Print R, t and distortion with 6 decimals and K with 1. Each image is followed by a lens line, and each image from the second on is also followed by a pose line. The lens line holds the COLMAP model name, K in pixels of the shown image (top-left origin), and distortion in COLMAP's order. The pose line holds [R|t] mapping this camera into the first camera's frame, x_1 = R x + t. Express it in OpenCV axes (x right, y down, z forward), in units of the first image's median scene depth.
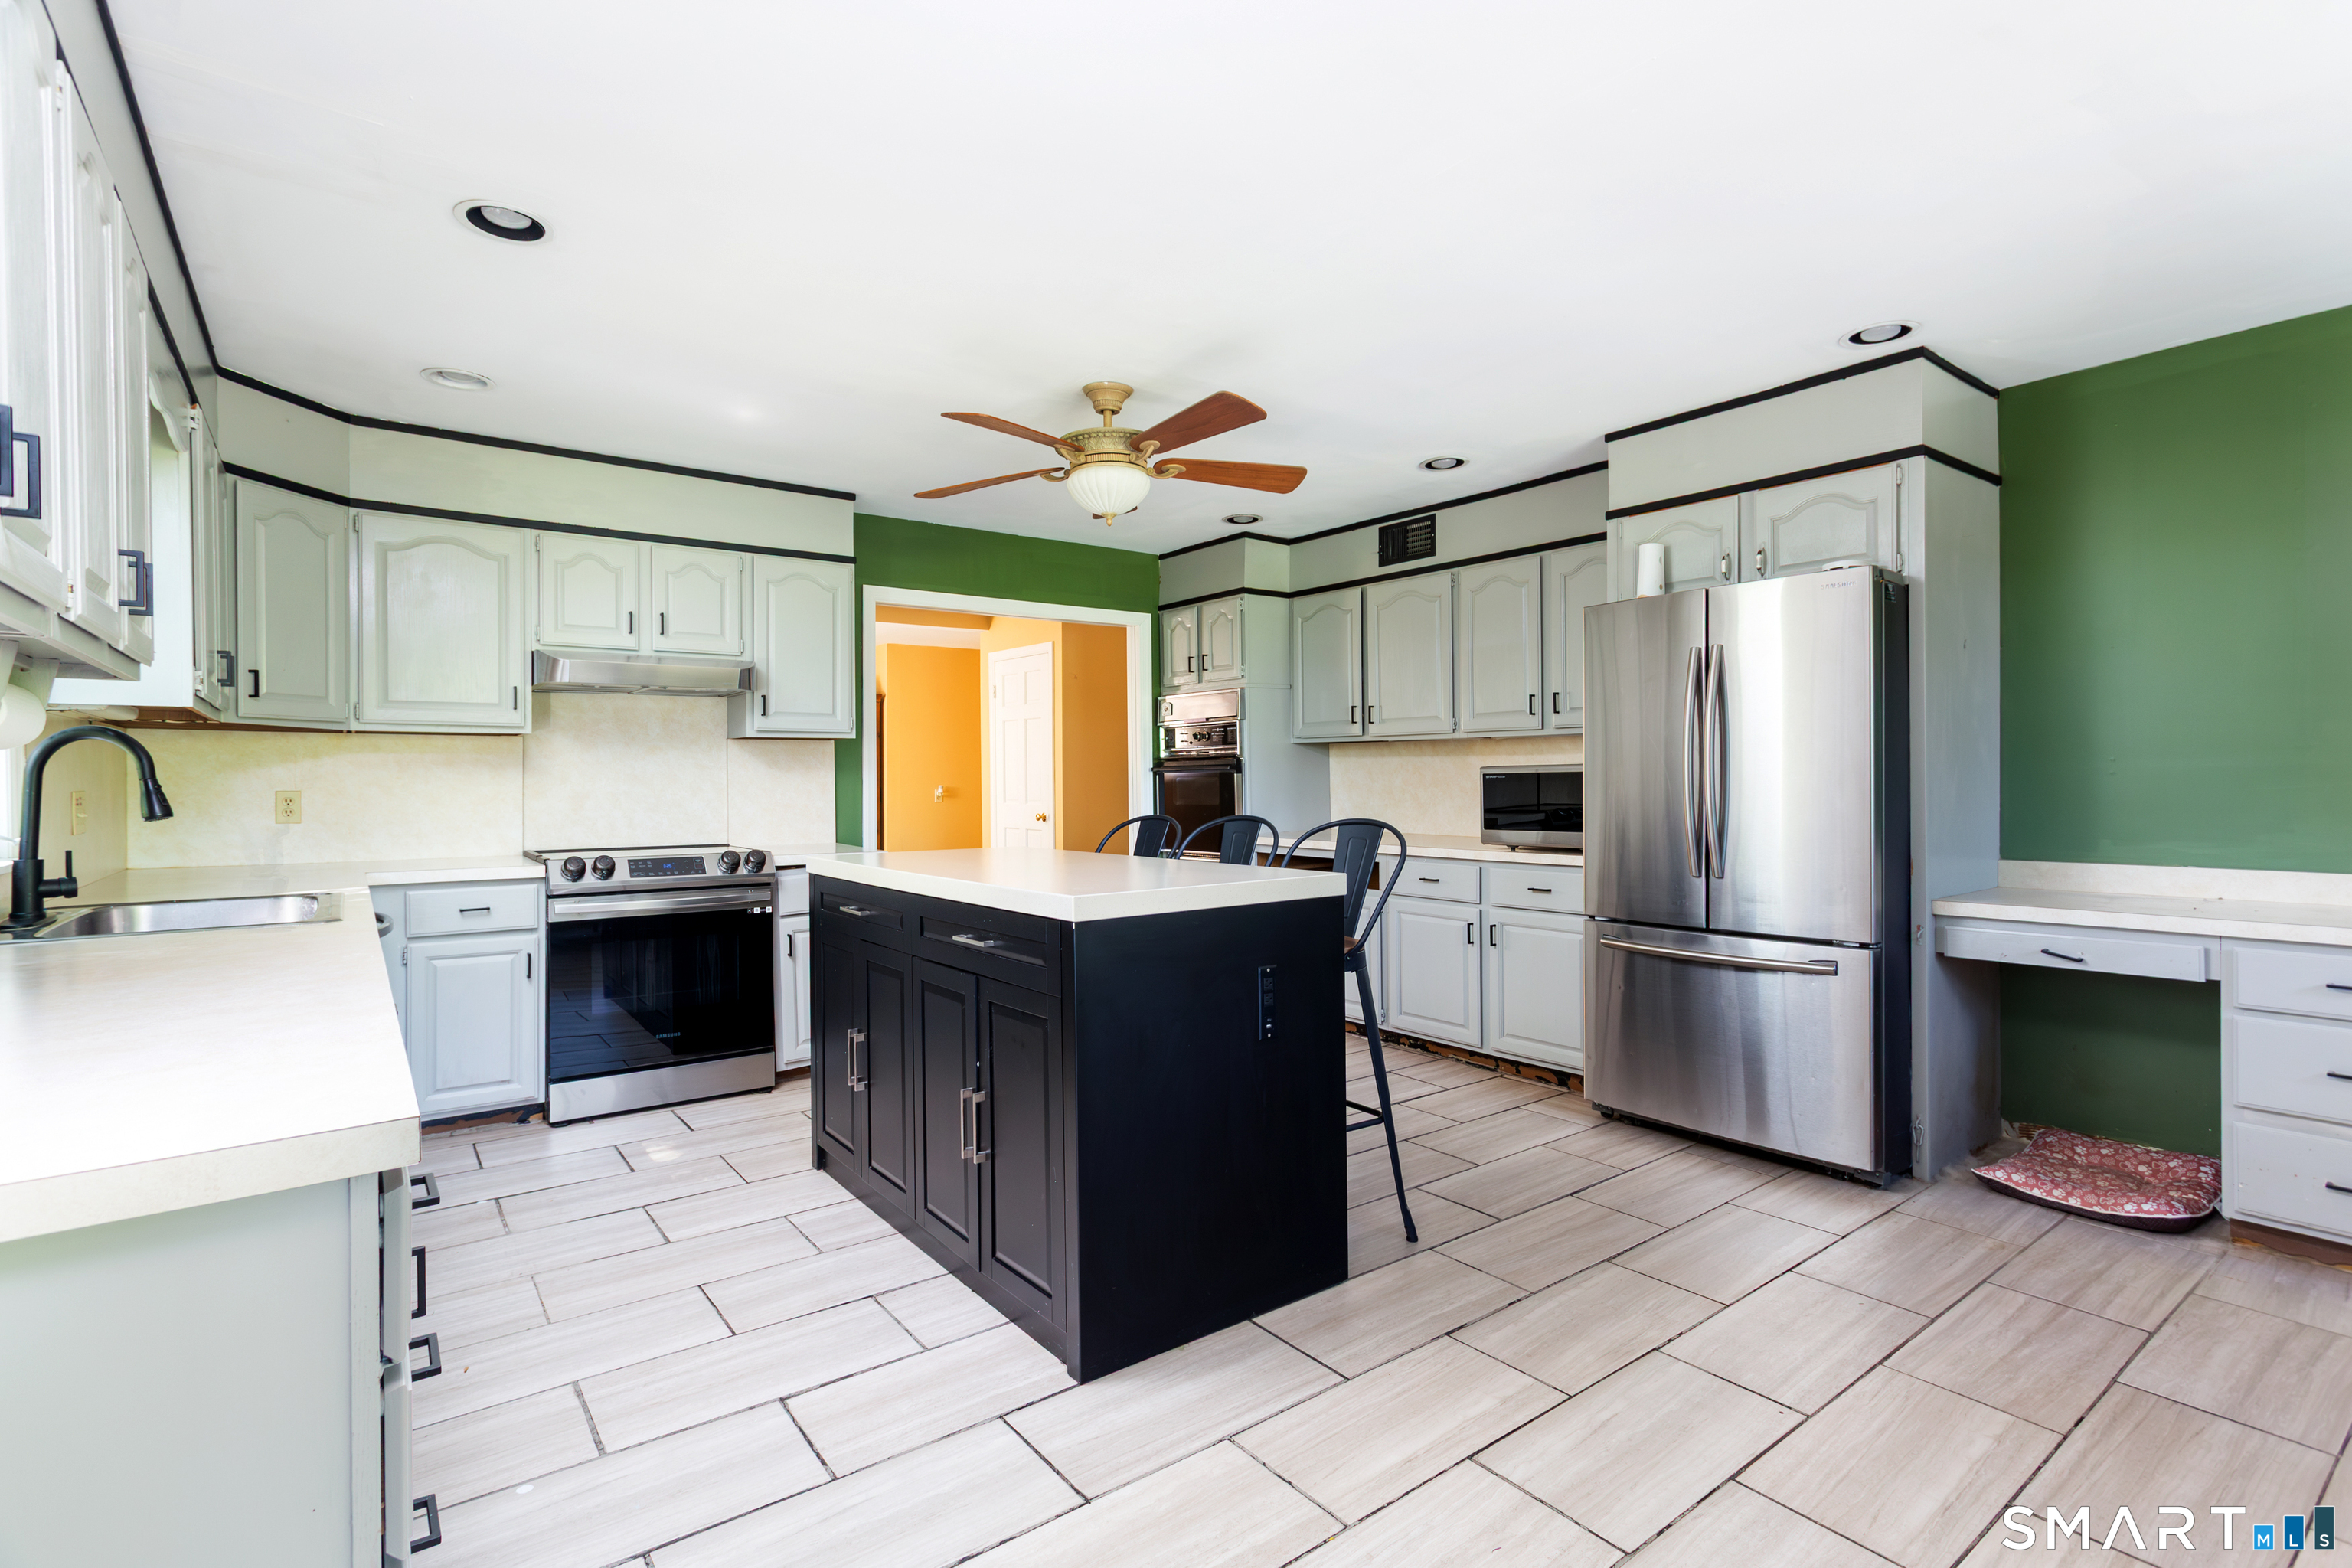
lens RADIAL K [[1110.1, 0, 1166.9], [0, 1110.1, 782.8], [0, 0, 1]] dist [0.000604, 0.000874]
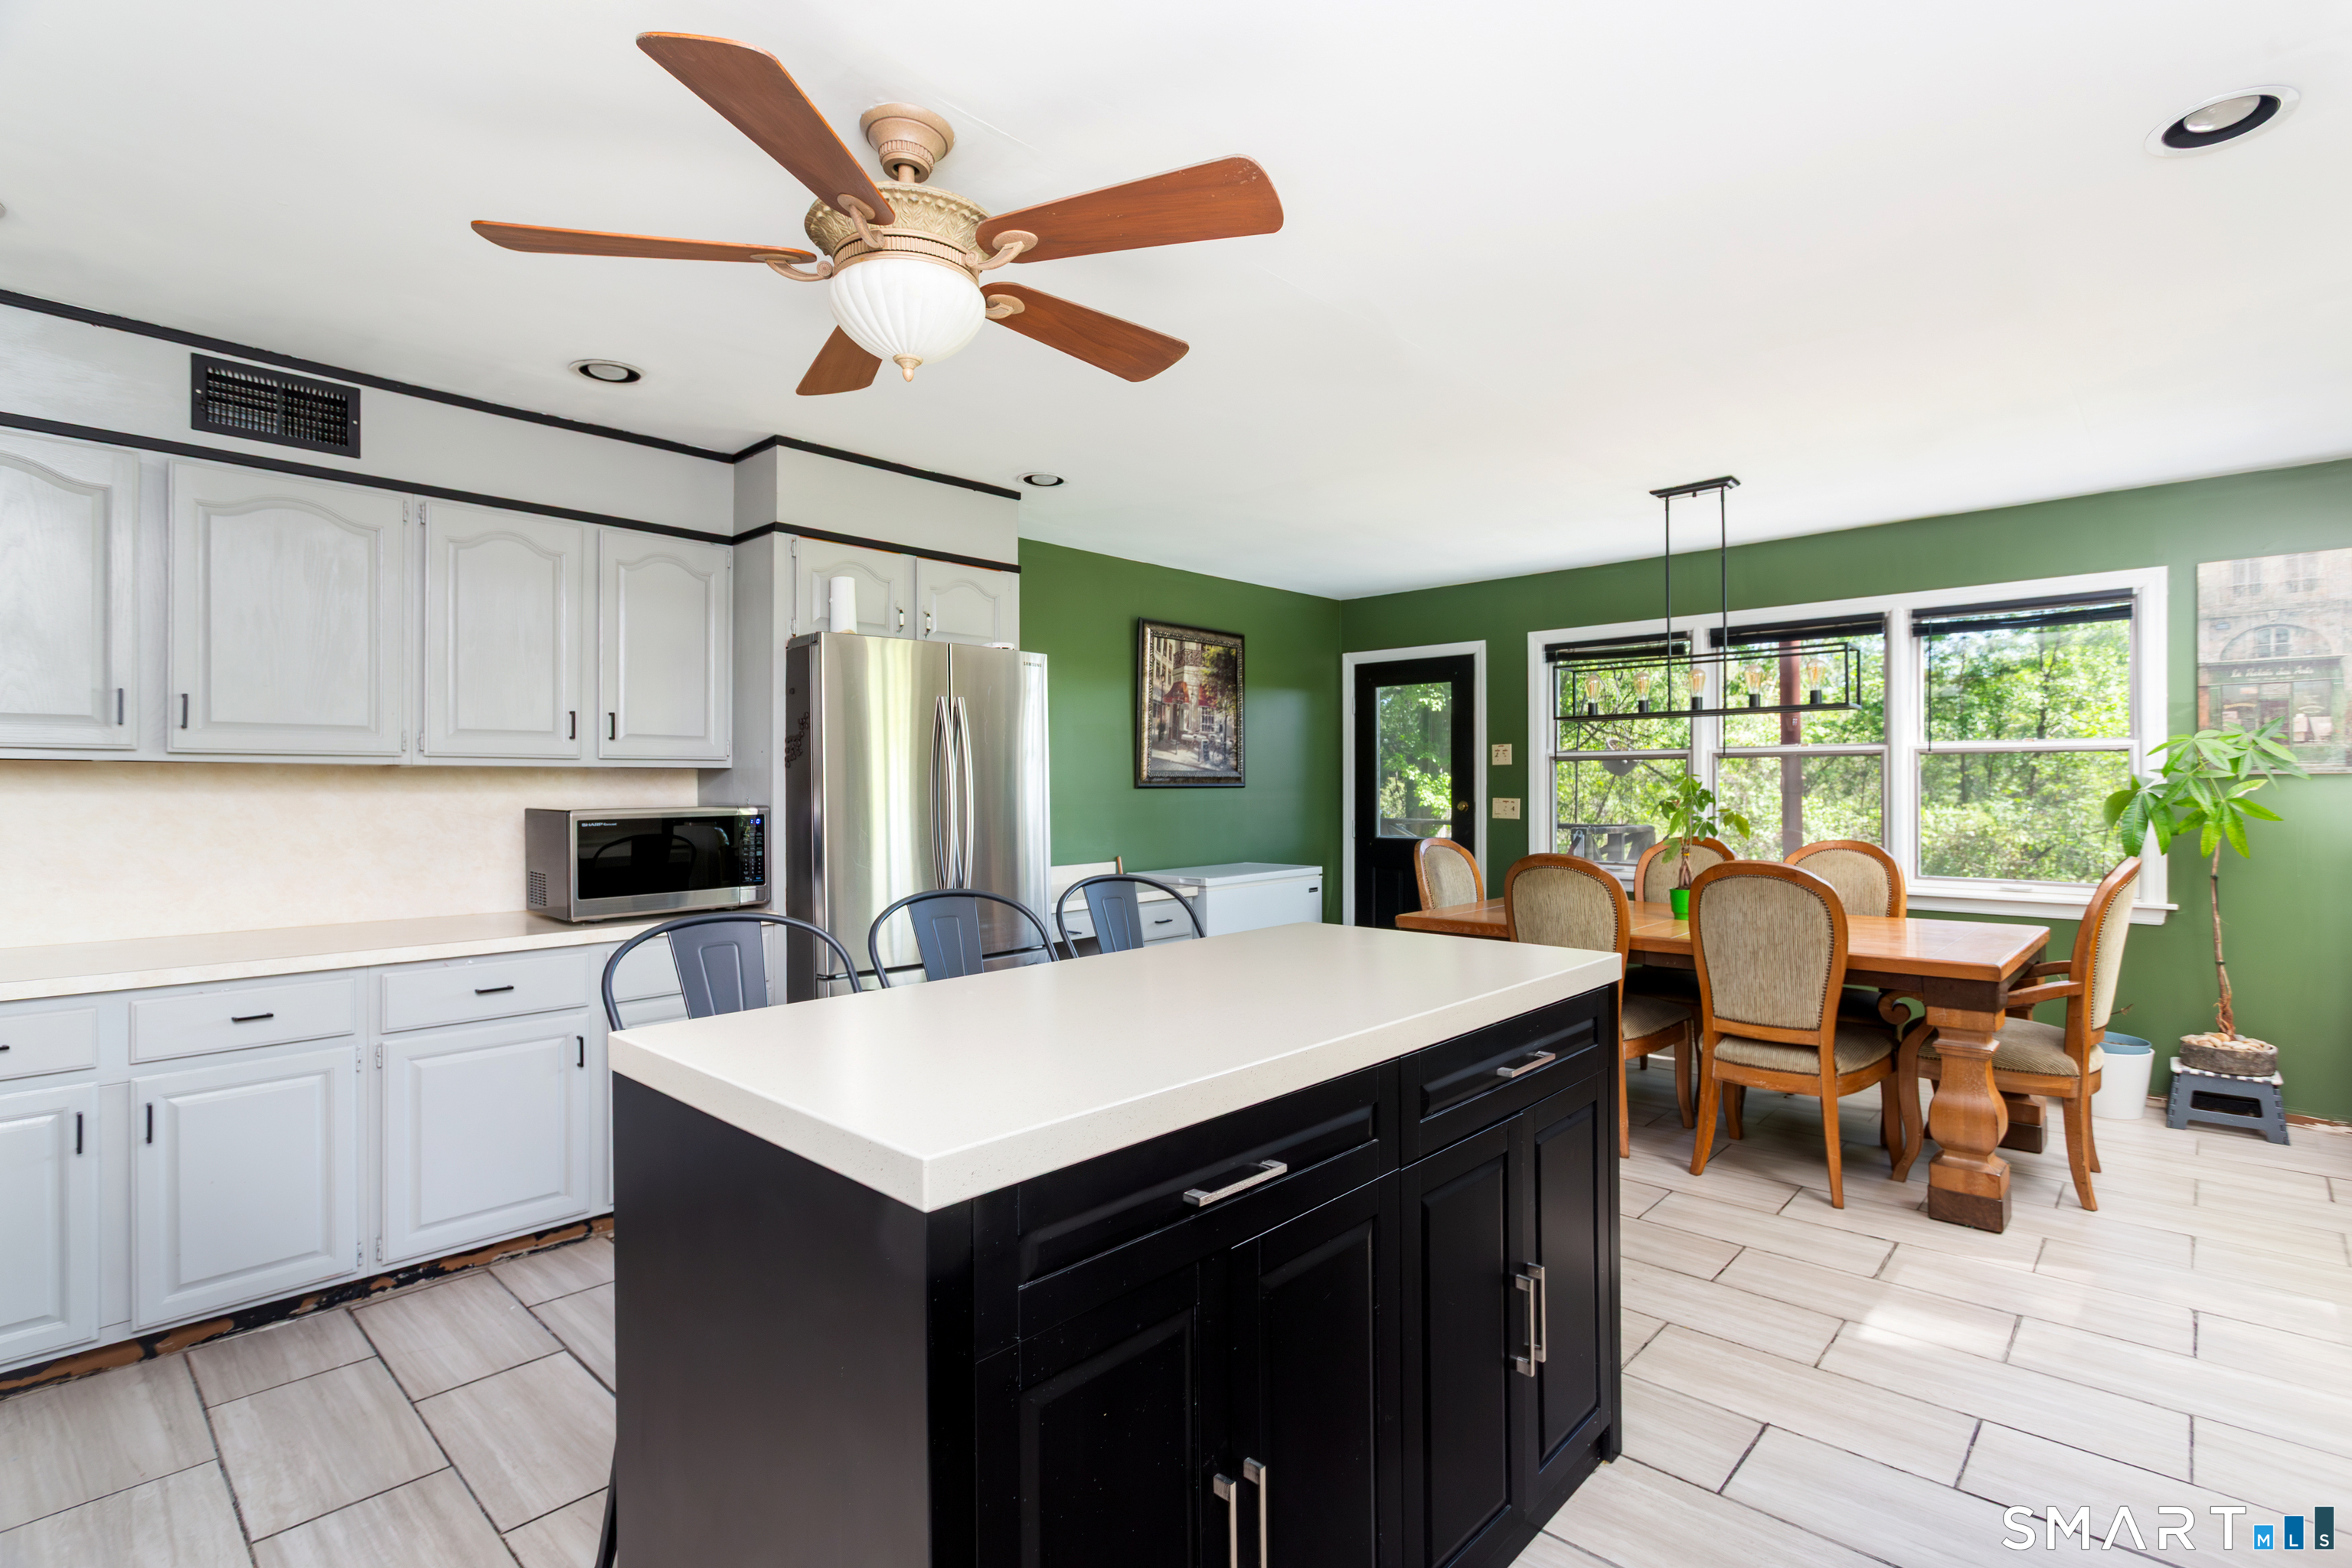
lens RADIAL K [[1113.1, 0, 1178.7], [0, 1113.1, 784.5], [0, 0, 1]] dist [0.000706, 0.000264]
pose [[-0.178793, 0.008353, 0.983851, -0.801452], [0.010470, 0.999923, -0.006586, -0.037755], [-0.983831, 0.009123, -0.178866, 1.266965]]
